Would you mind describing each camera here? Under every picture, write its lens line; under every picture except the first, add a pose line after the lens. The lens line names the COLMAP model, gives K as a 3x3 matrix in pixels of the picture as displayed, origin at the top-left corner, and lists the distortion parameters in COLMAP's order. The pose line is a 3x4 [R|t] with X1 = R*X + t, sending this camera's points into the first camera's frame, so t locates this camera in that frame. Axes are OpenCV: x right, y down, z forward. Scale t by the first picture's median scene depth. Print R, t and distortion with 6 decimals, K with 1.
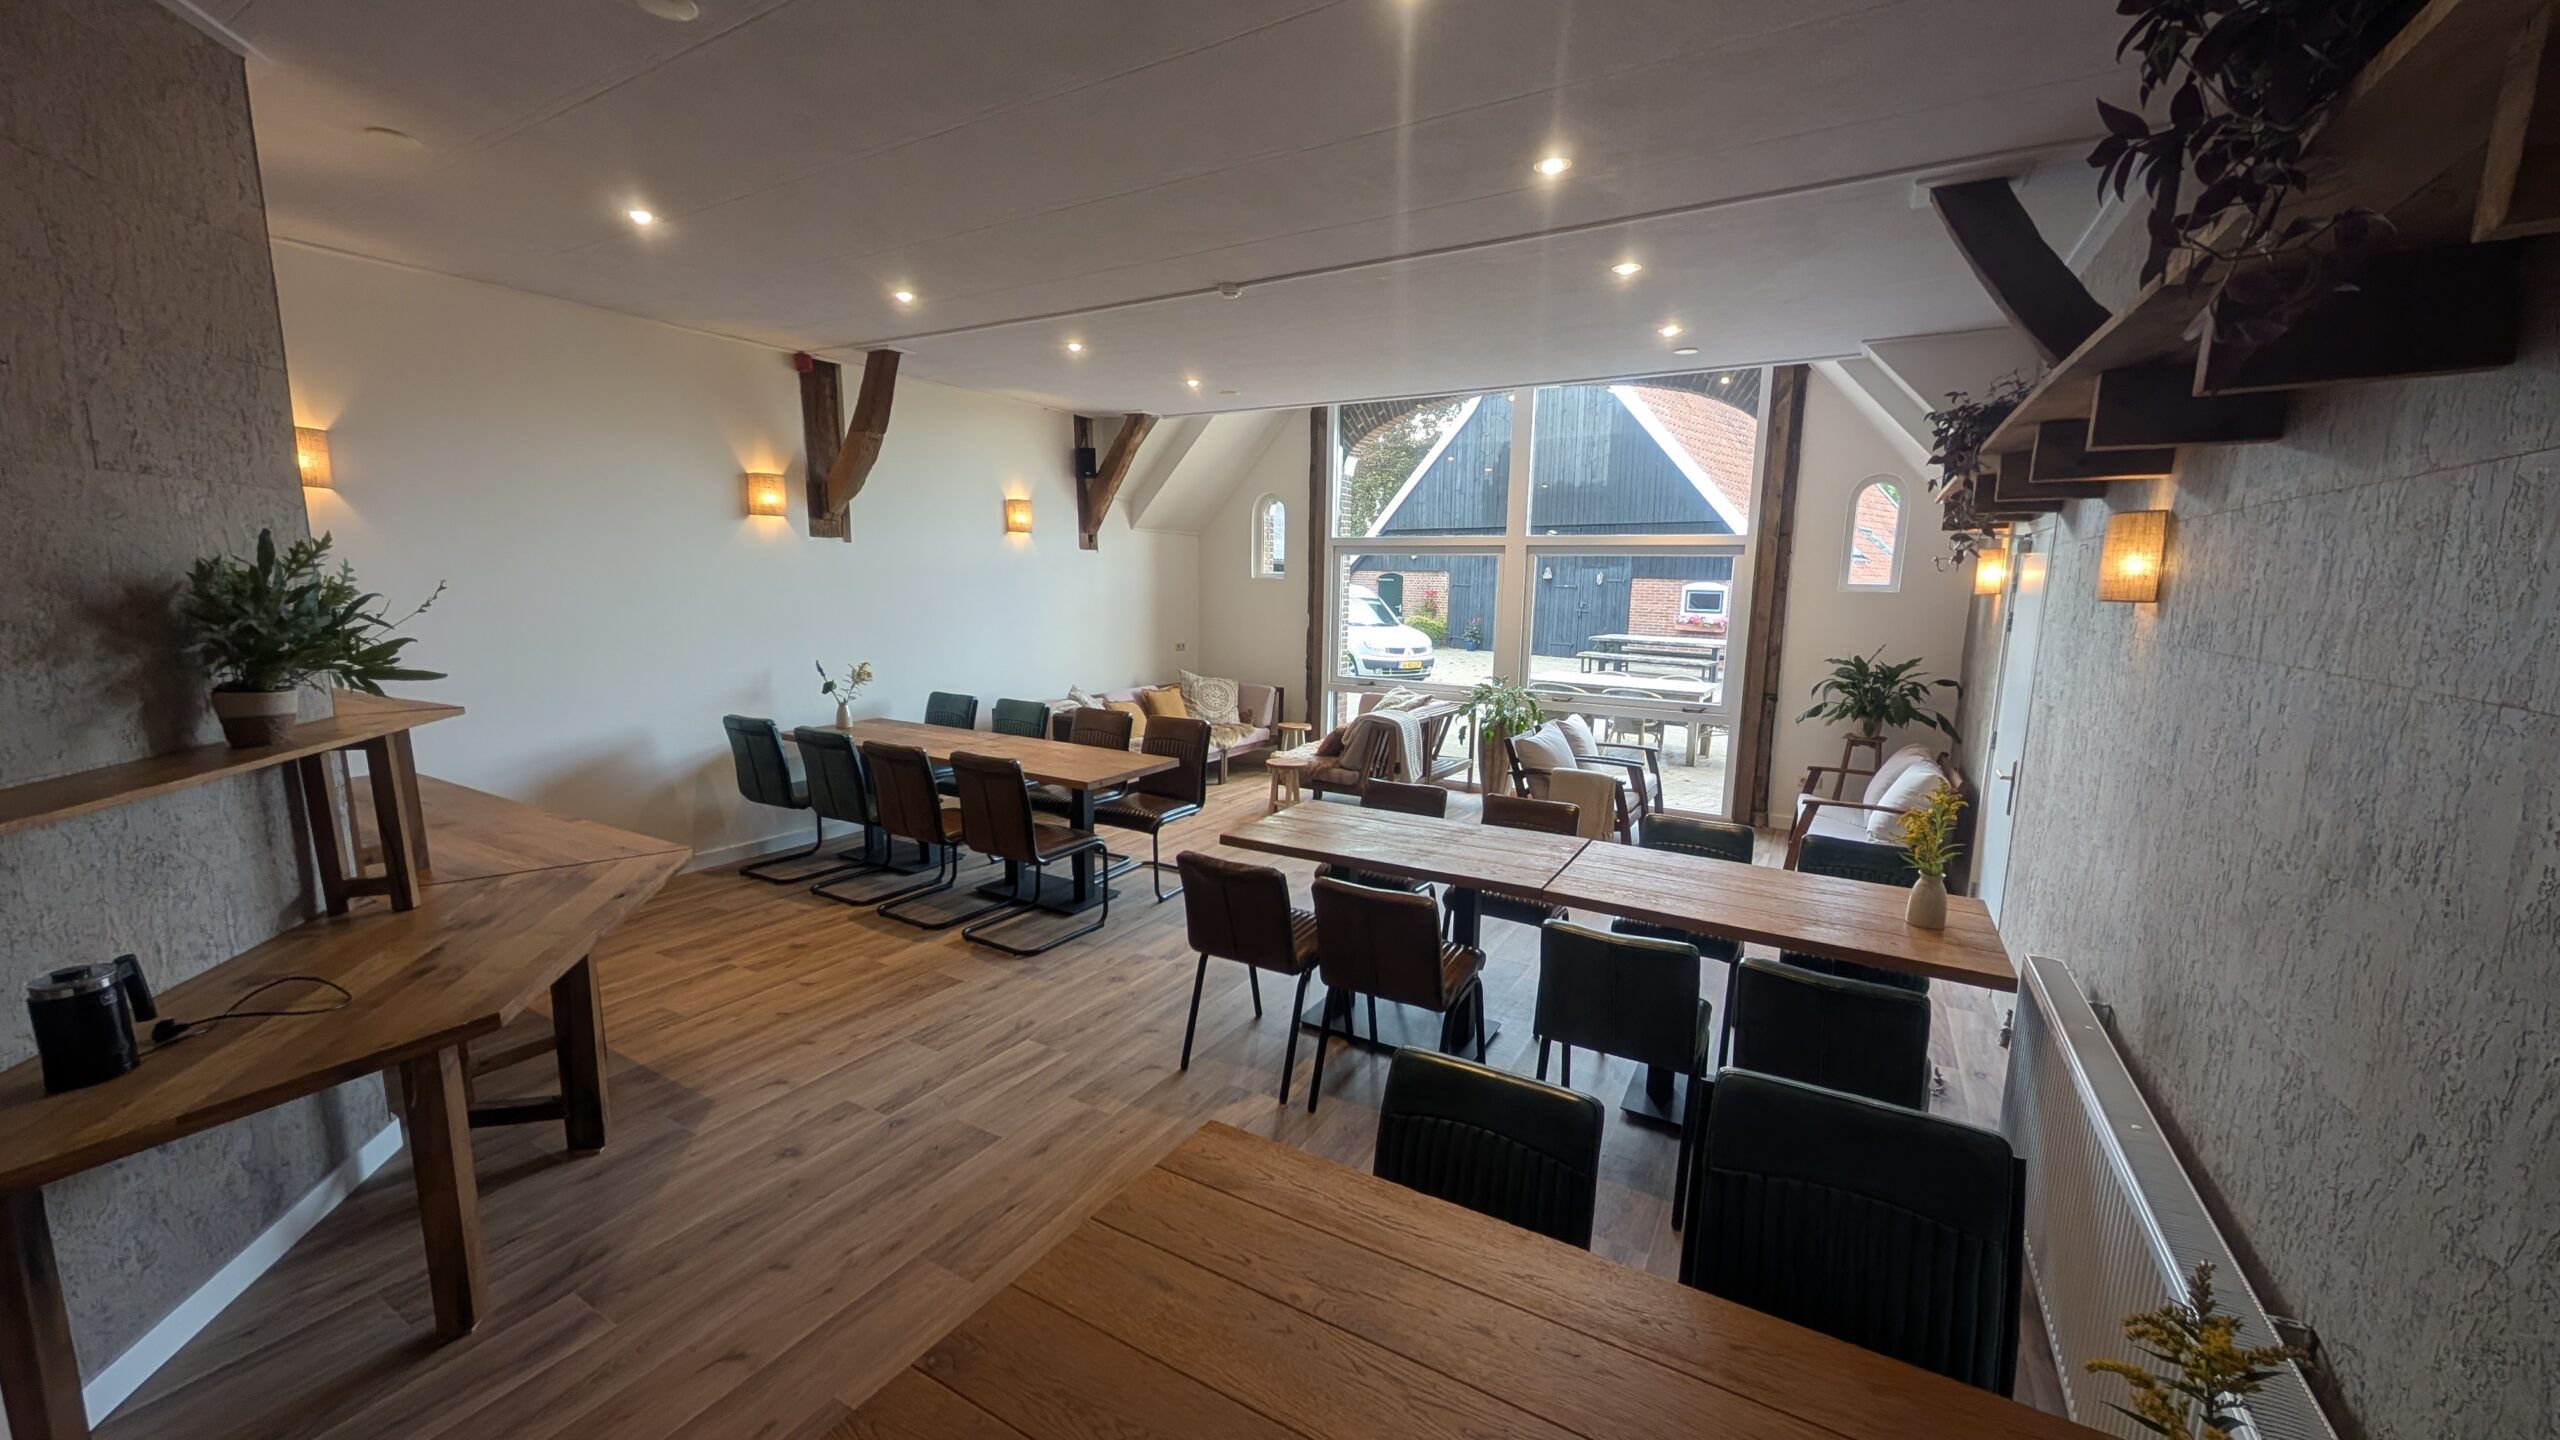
lens RADIAL K [[953.1, 0, 1294.0], [0, 953.1, 731.1], [0, 0, 1]] dist [0.003604, 0.000227]
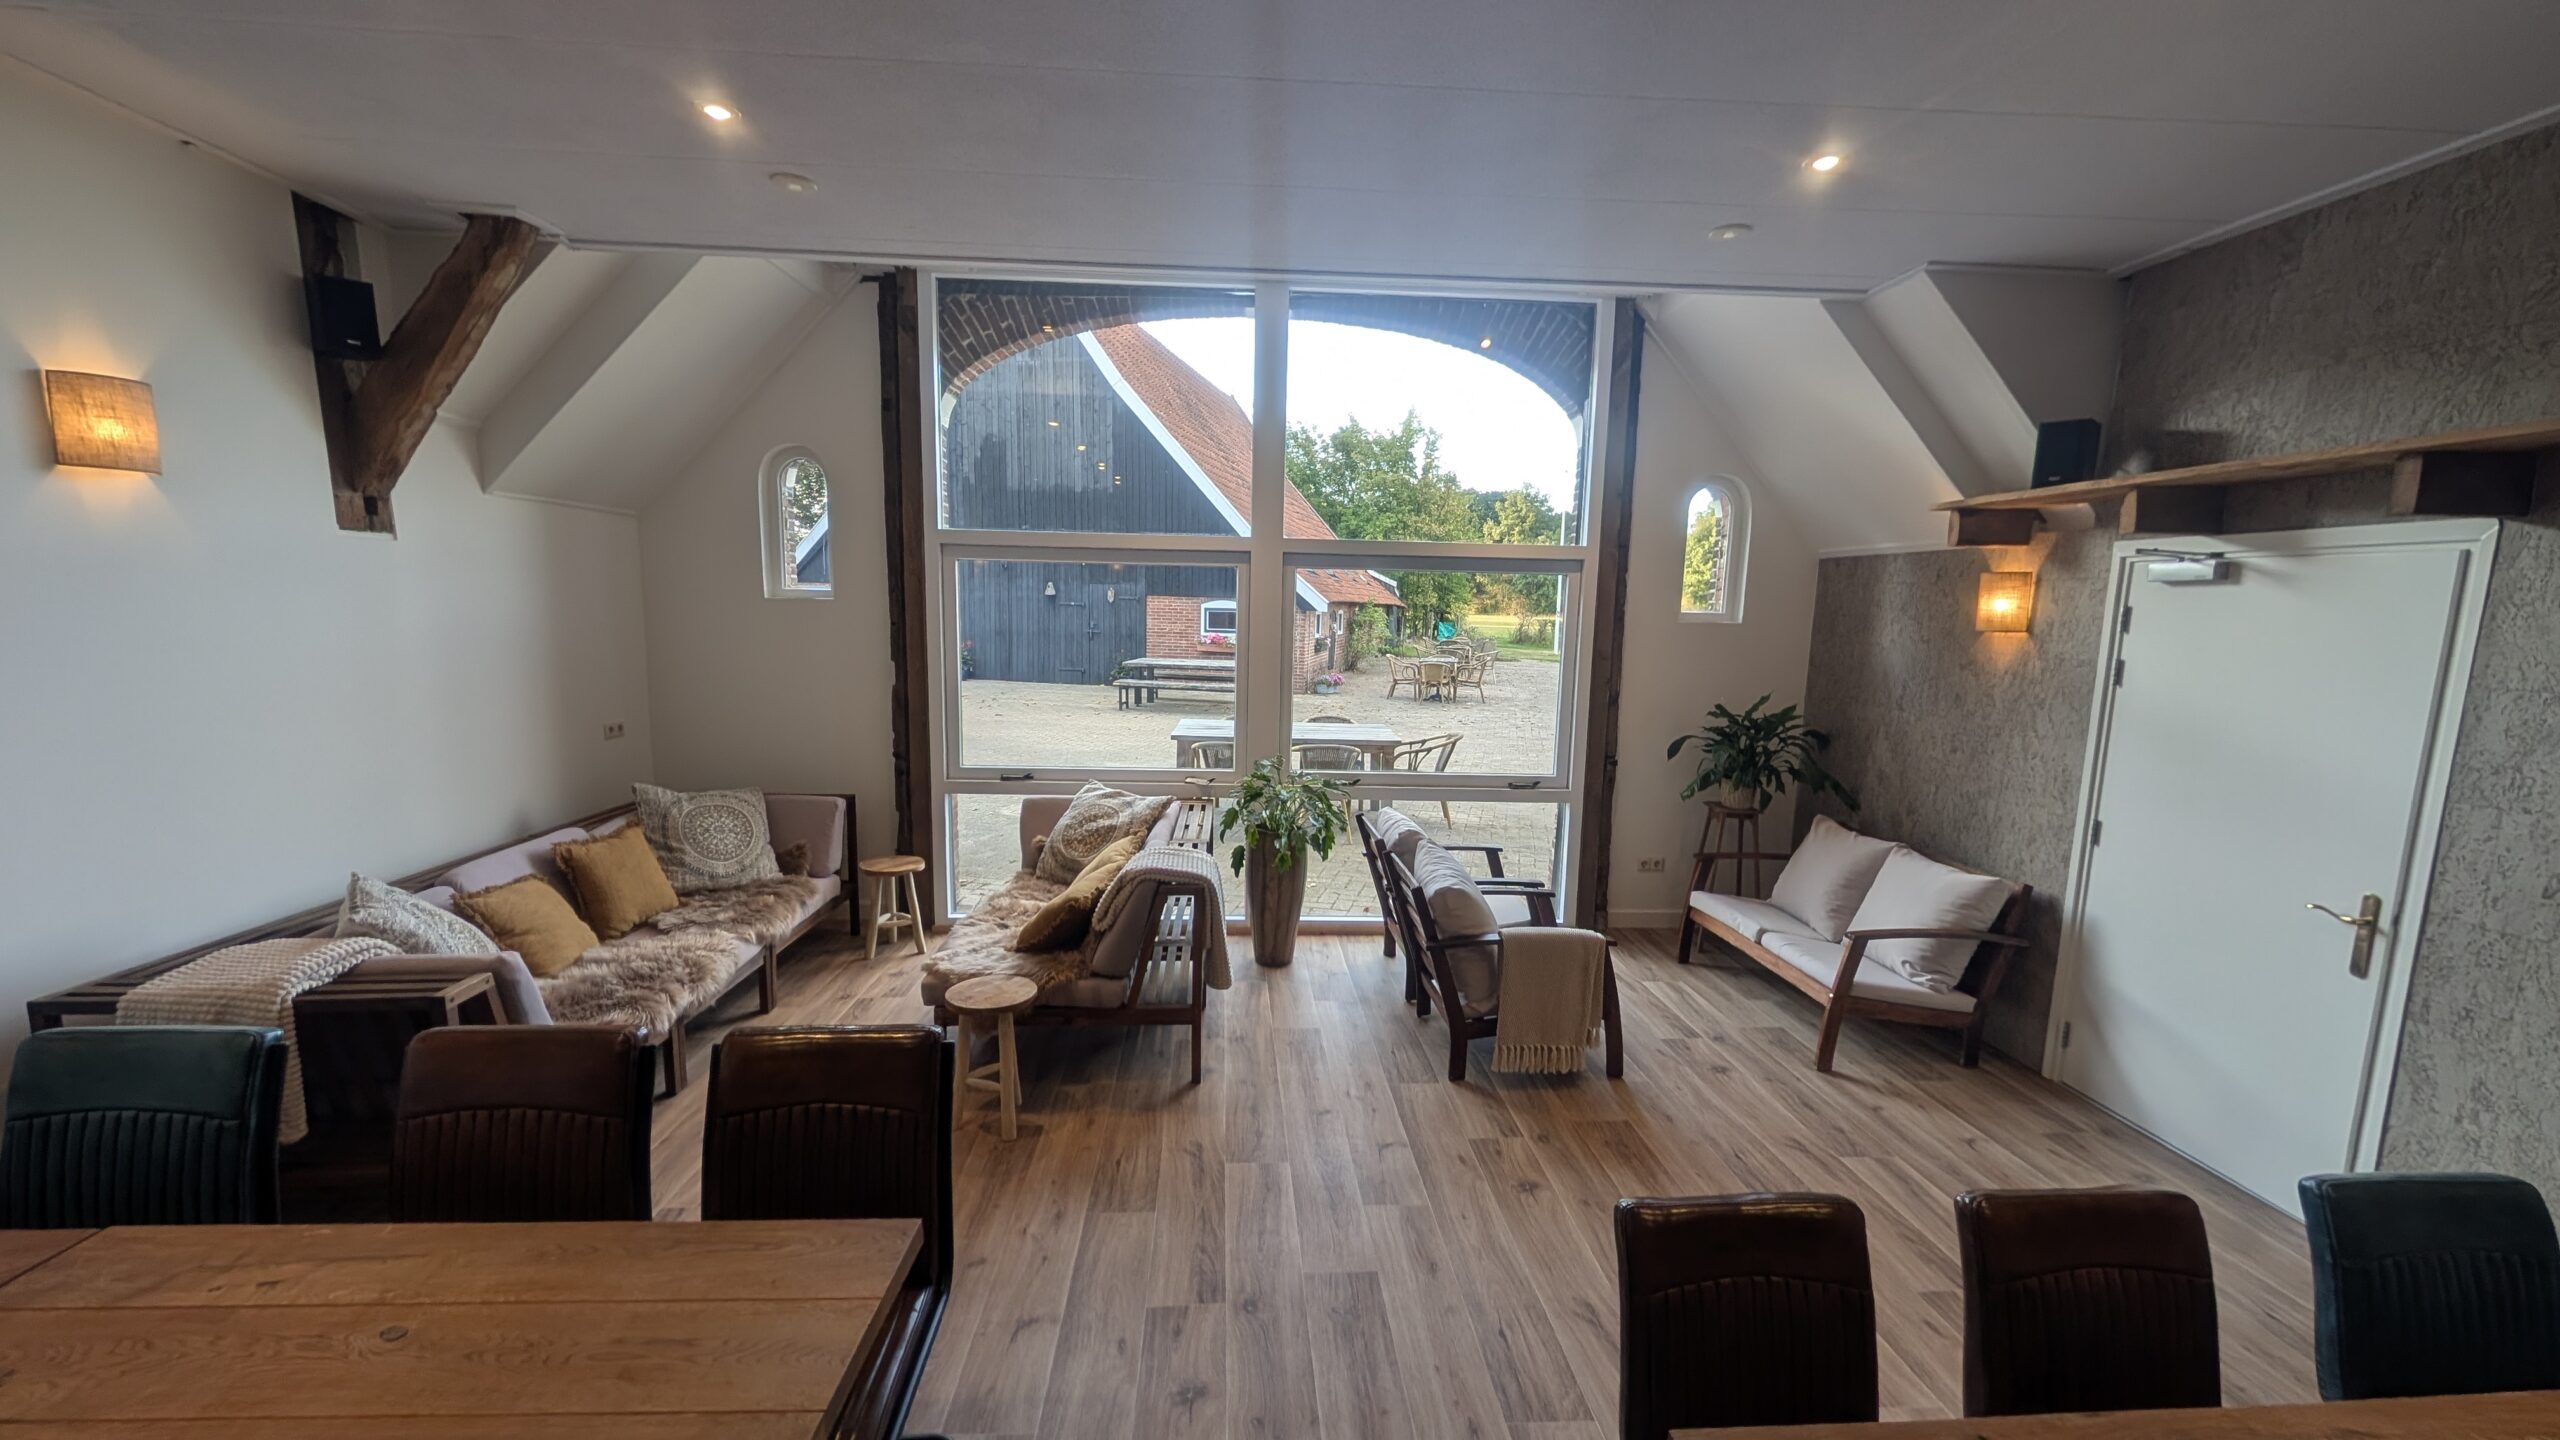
lens RADIAL K [[953.1, 0, 1267.8], [0, 953.1, 728.5], [0, 0, 1]] dist [0.003604, 0.000227]
pose [[0.839349, -0.071877, 0.538820, -0.112483], [0.081109, 0.996683, 0.006606, -0.072704], [-0.537508, 0.038158, 0.842395, 0.424161]]
